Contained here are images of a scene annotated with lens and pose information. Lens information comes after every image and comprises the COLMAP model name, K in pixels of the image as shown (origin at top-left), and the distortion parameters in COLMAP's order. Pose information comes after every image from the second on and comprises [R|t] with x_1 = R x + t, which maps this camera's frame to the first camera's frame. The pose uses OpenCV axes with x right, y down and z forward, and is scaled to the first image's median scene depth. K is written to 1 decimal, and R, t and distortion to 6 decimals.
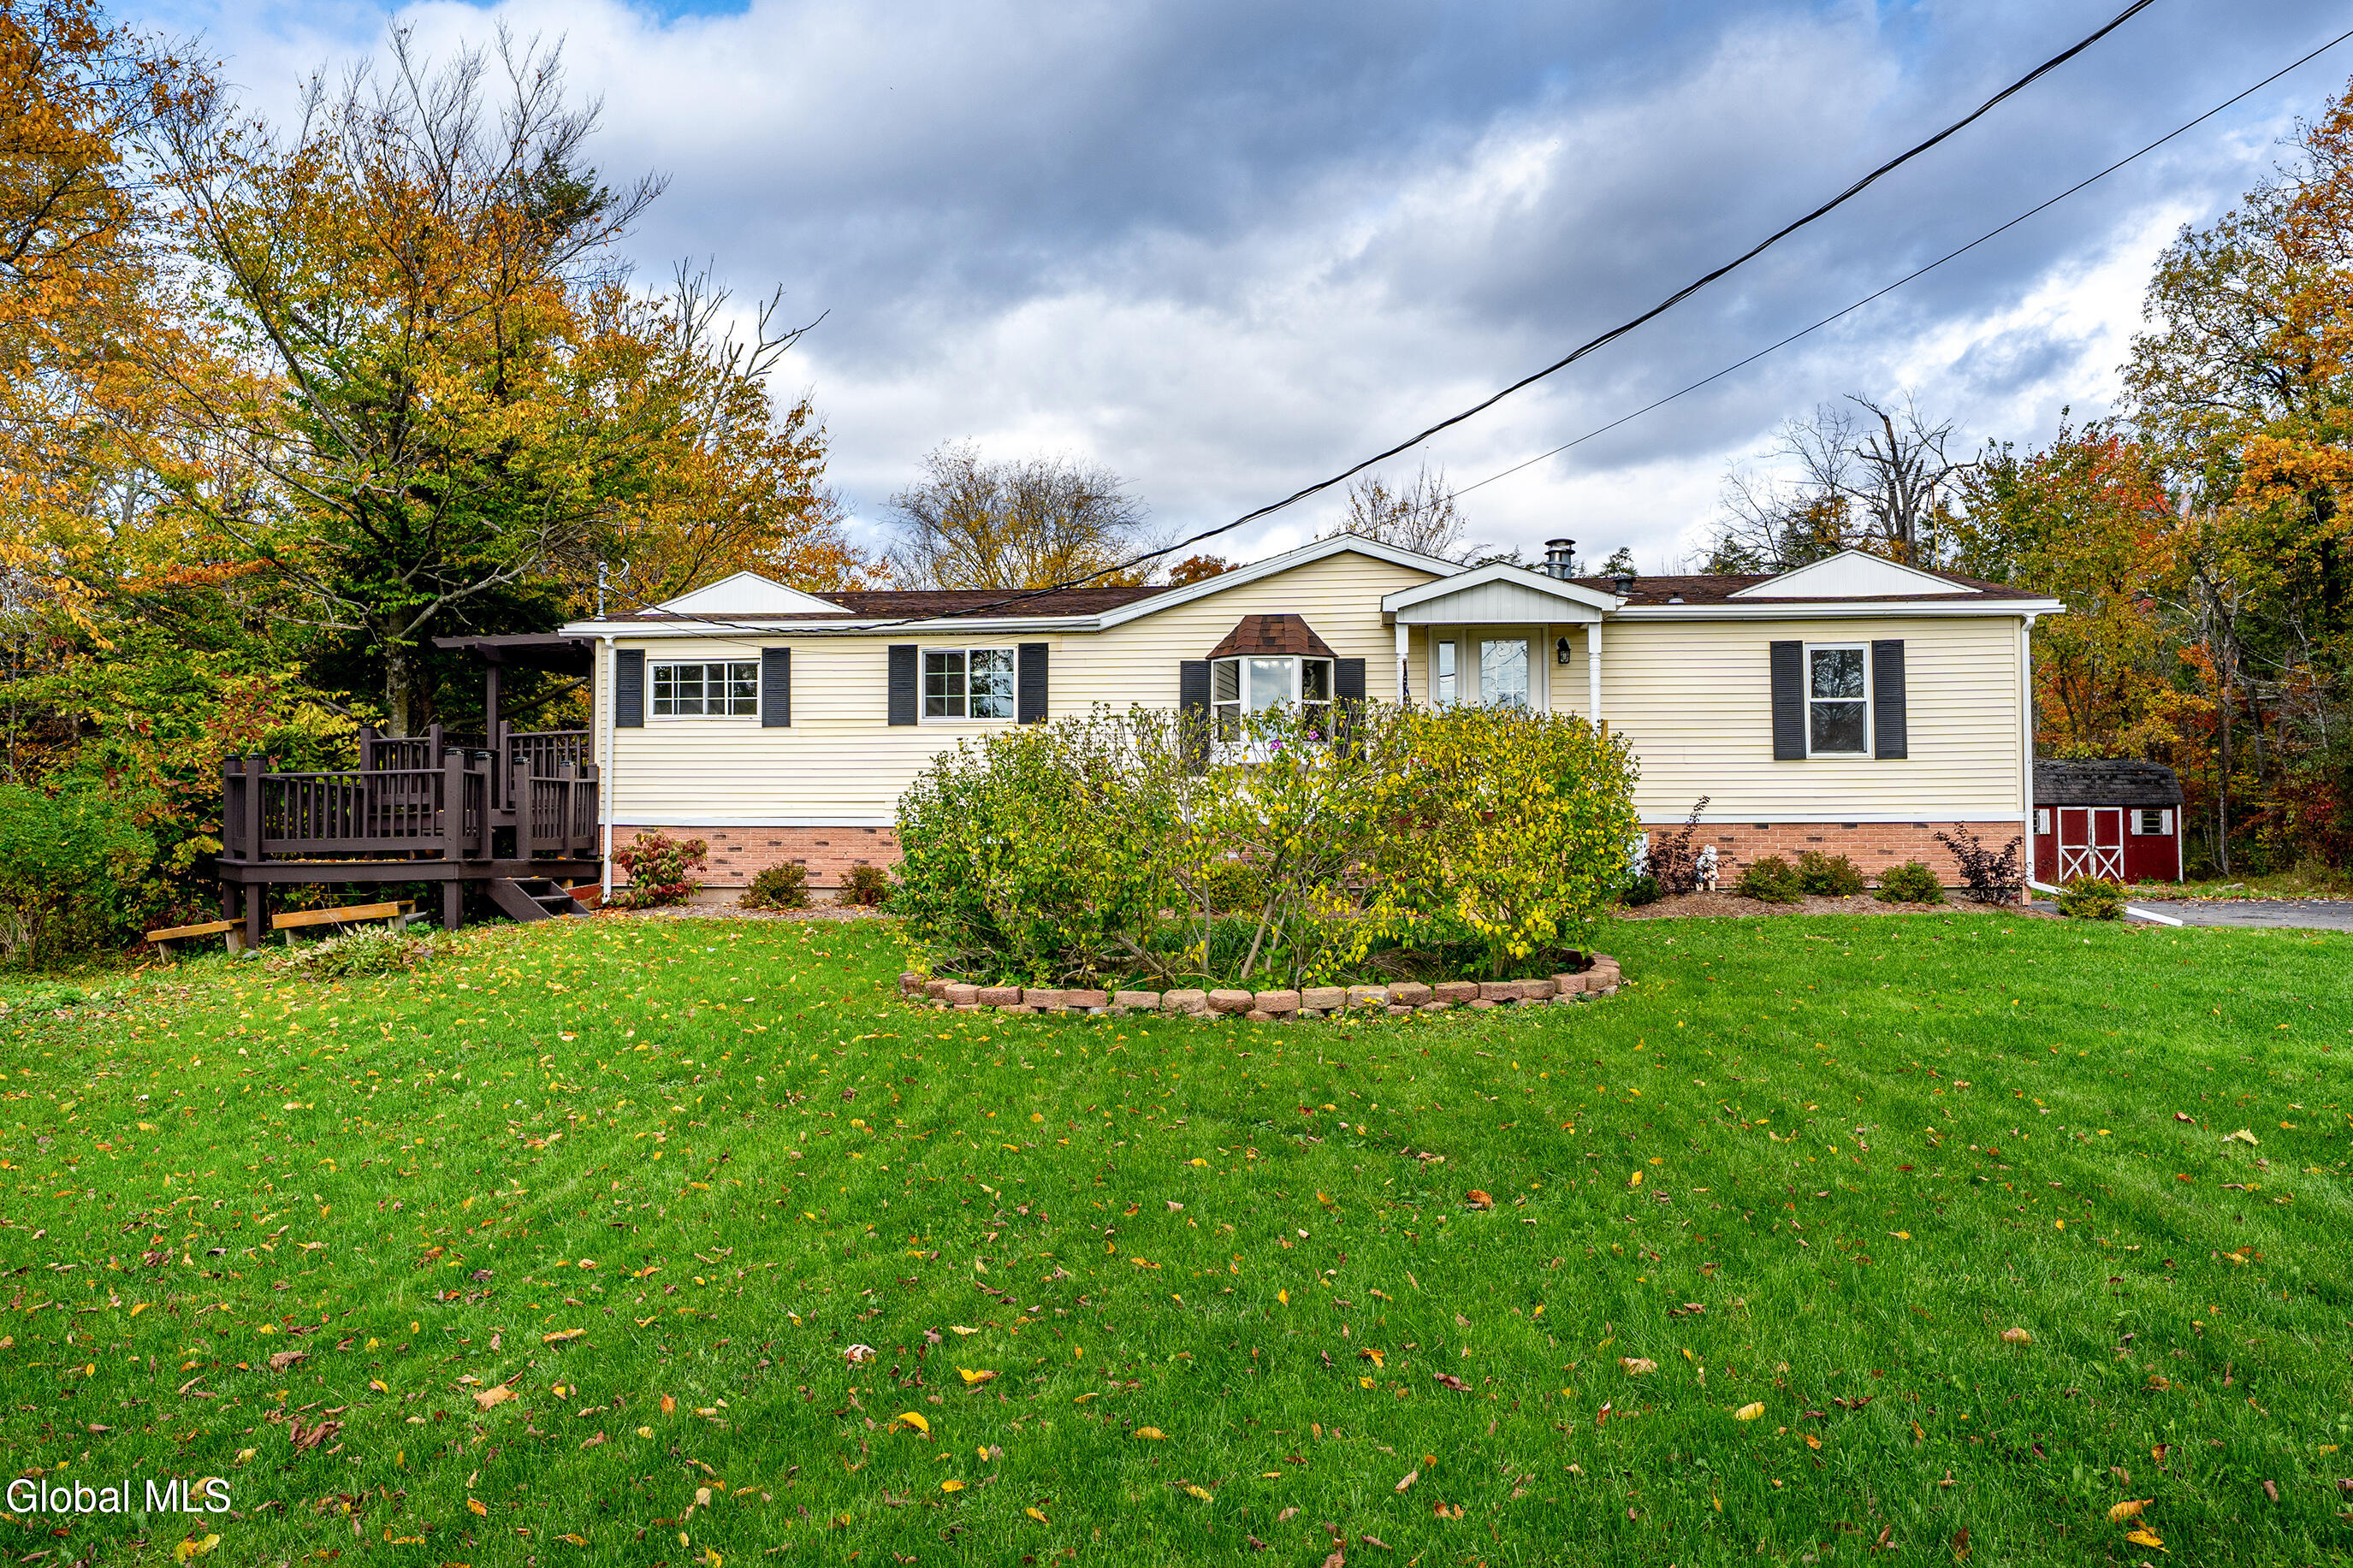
lens RADIAL K [[1637.1, 0, 1176.5], [0, 1637.1, 784.0], [0, 0, 1]] dist [-0.005204, -0.002317]
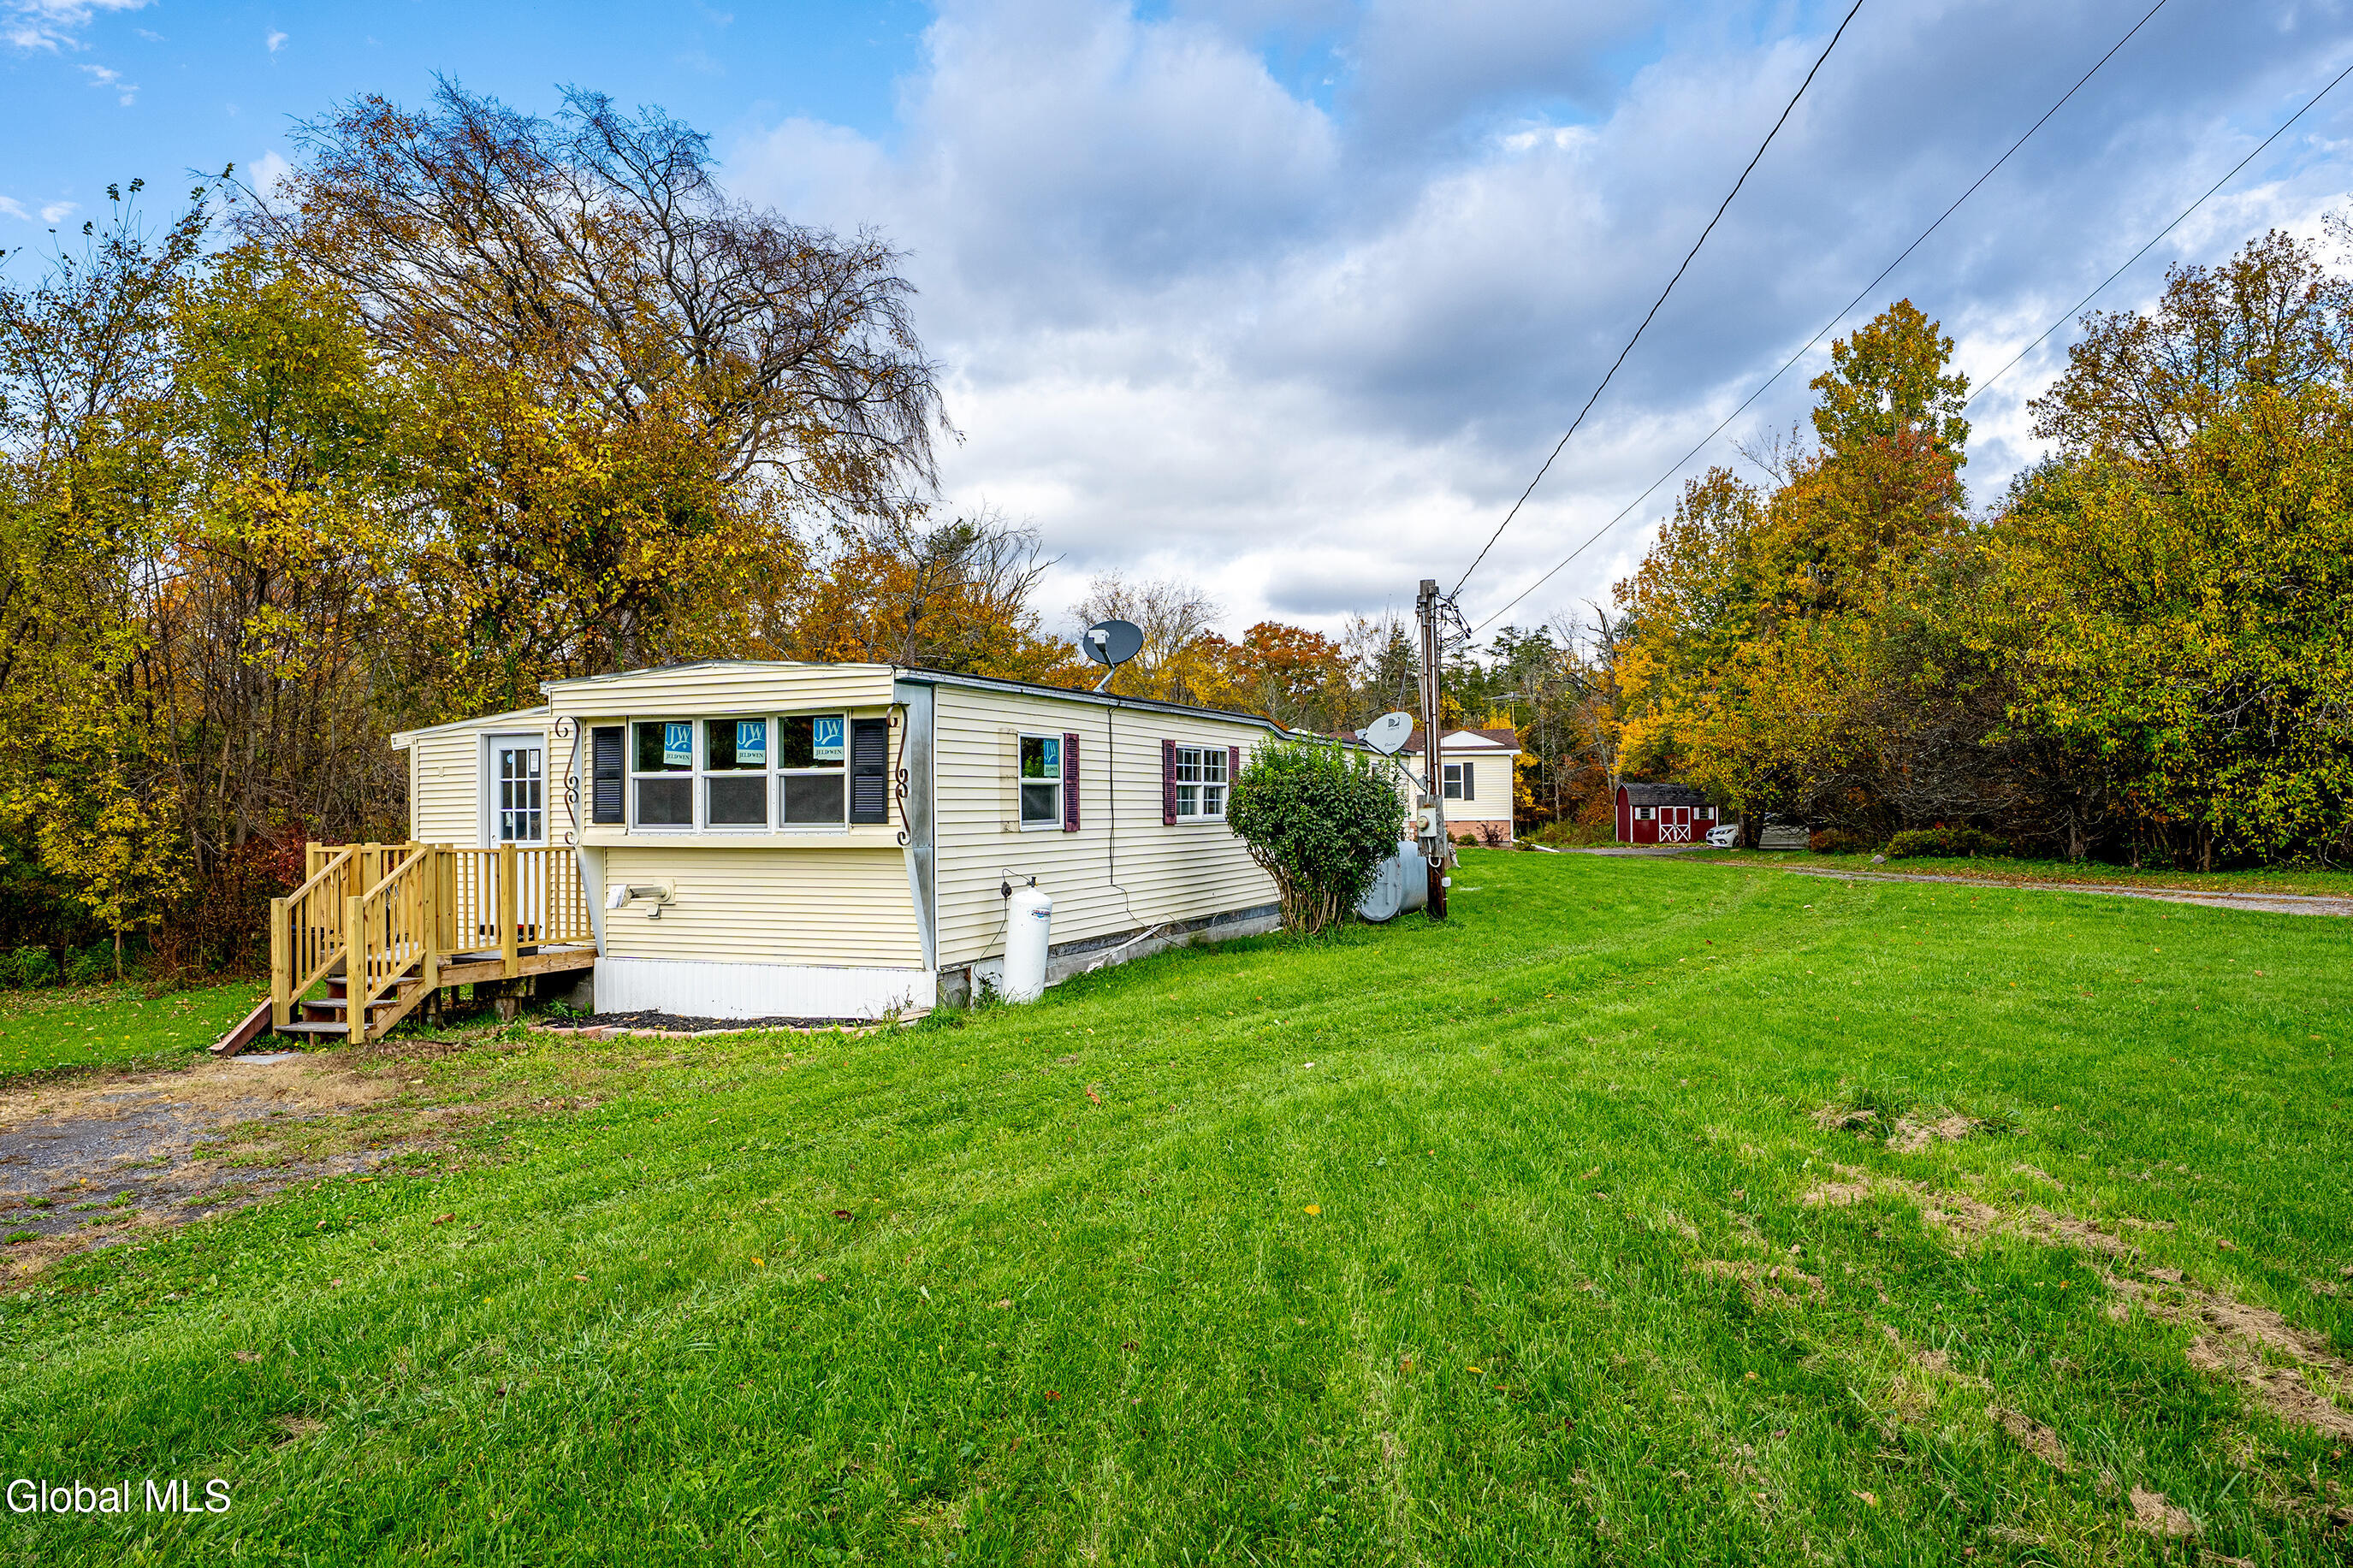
lens RADIAL K [[1637.1, 0, 1176.5], [0, 1637.1, 784.0], [0, 0, 1]] dist [-0.005204, -0.002317]
pose [[0.998728, -0.007290, 0.049889, -0.273885], [0.006781, 0.999923, 0.010368, -0.082559], [-0.049960, -0.010016, 0.998701, -2.072398]]
